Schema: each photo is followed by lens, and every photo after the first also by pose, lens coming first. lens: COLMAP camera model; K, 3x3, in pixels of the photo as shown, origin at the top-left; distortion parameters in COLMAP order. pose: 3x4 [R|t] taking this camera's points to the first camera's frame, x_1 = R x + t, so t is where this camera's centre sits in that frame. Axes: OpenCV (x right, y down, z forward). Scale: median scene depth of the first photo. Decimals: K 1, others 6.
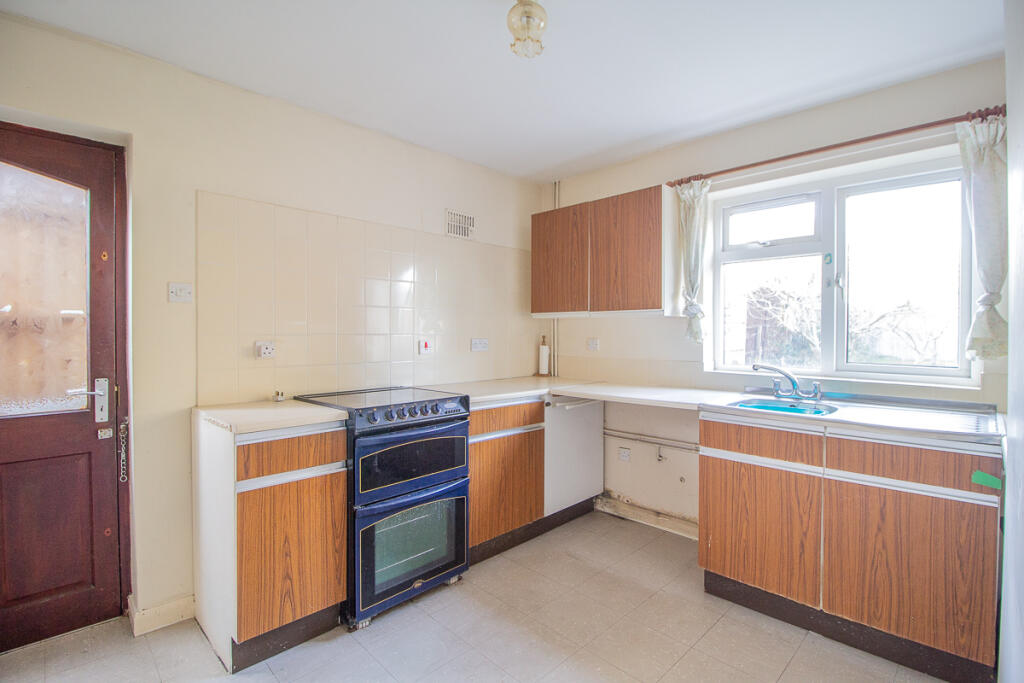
lens RADIAL K [[484.3, 0, 526.6], [0, 484.3, 334.7], [0, 0, 1]] dist [-0.001719, -0.013512]
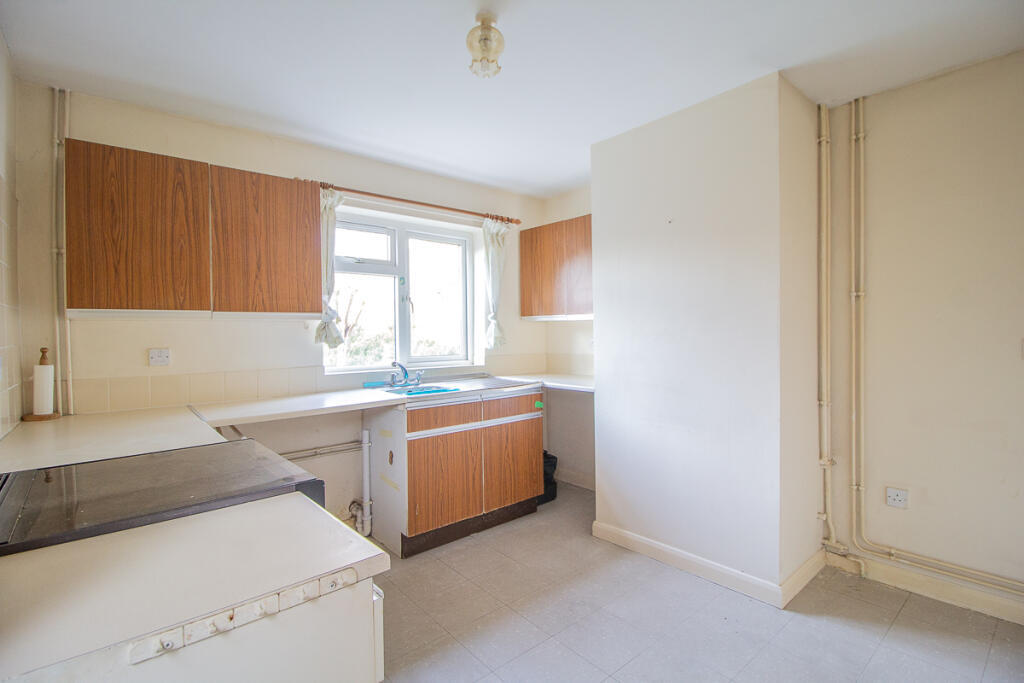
lens RADIAL K [[484.3, 0, 526.6], [0, 484.3, 334.7], [0, 0, 1]] dist [-0.001719, -0.013512]
pose [[0.064537, -0.006804, 0.997892, -0.648011], [0.020351, 0.999778, 0.005500, -0.006451], [-0.997708, 0.019953, 0.064661, 0.521875]]
